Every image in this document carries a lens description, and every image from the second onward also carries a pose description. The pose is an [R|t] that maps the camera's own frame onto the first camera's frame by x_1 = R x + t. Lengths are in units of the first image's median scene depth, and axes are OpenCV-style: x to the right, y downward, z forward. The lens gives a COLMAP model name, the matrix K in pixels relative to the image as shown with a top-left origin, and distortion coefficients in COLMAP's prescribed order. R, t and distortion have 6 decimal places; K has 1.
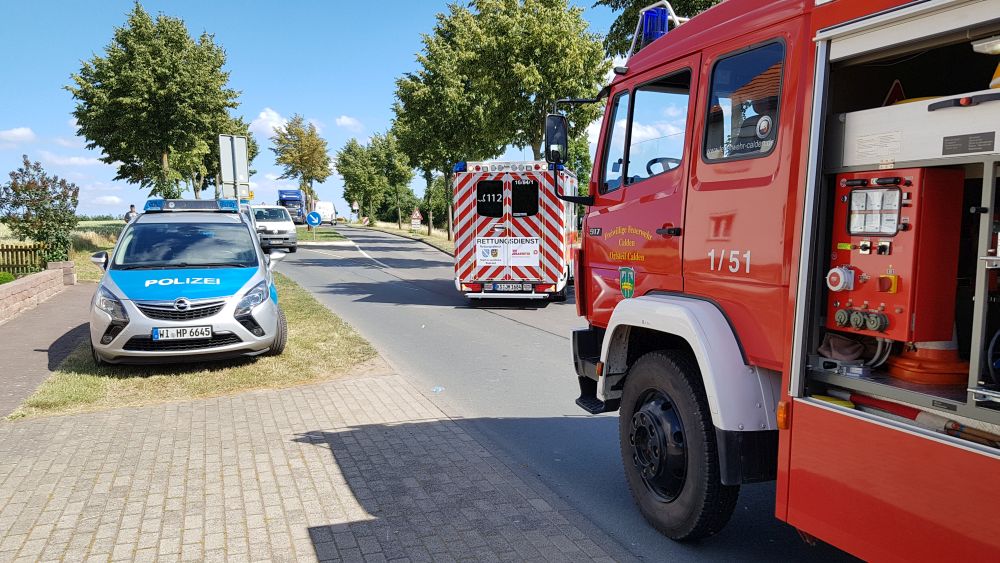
lens RADIAL K [[785.9, 0, 503.7], [0, 785.9, 296.9], [0, 0, 1]] dist [0.032585, -0.094306]
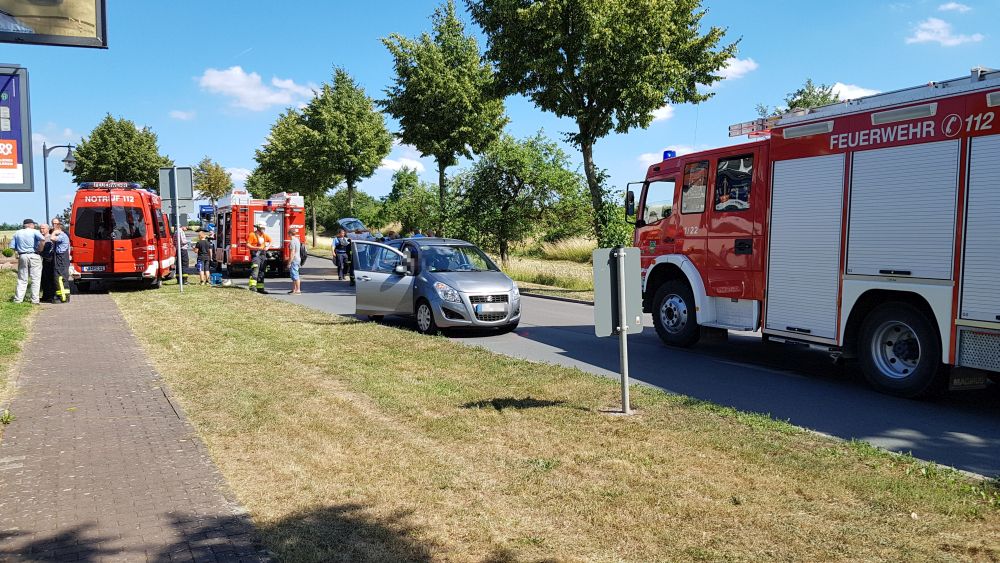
lens RADIAL K [[785.9, 0, 503.7], [0, 785.9, 296.9], [0, 0, 1]] dist [0.032585, -0.094306]
pose [[0.996892, -0.008640, 0.078302, 0.327985], [0.009530, 0.999894, -0.010999, 0.093385], [-0.078199, 0.011711, 0.996869, -0.952400]]
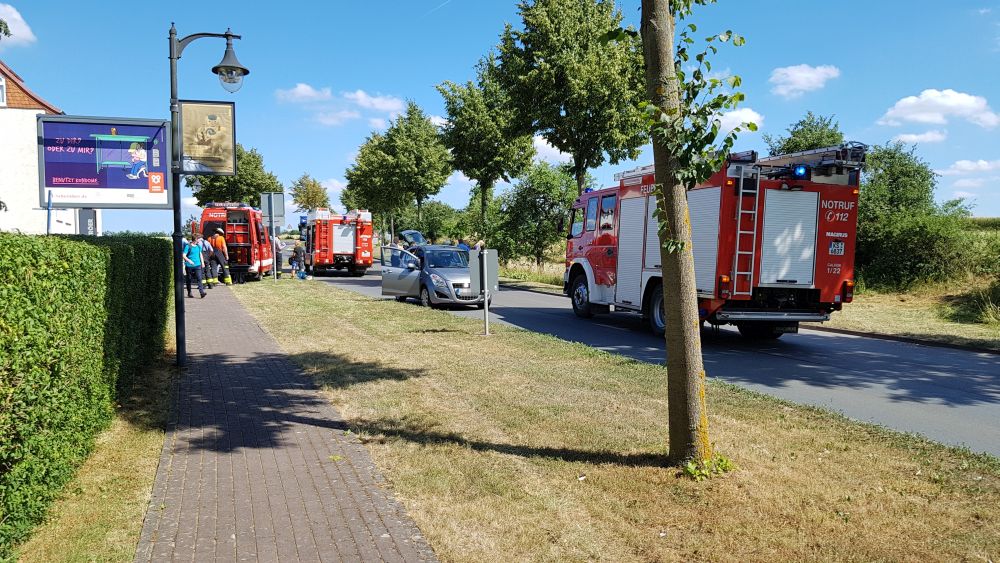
lens RADIAL K [[783.5, 0, 498.1], [0, 783.5, 321.4], [0, 0, 1]] dist [0.006850, -0.000529]
pose [[0.998980, 0.013100, -0.043207, 0.408705], [-0.012857, 0.999900, 0.005903, 0.115160], [0.043280, -0.005342, 0.999049, -1.170829]]
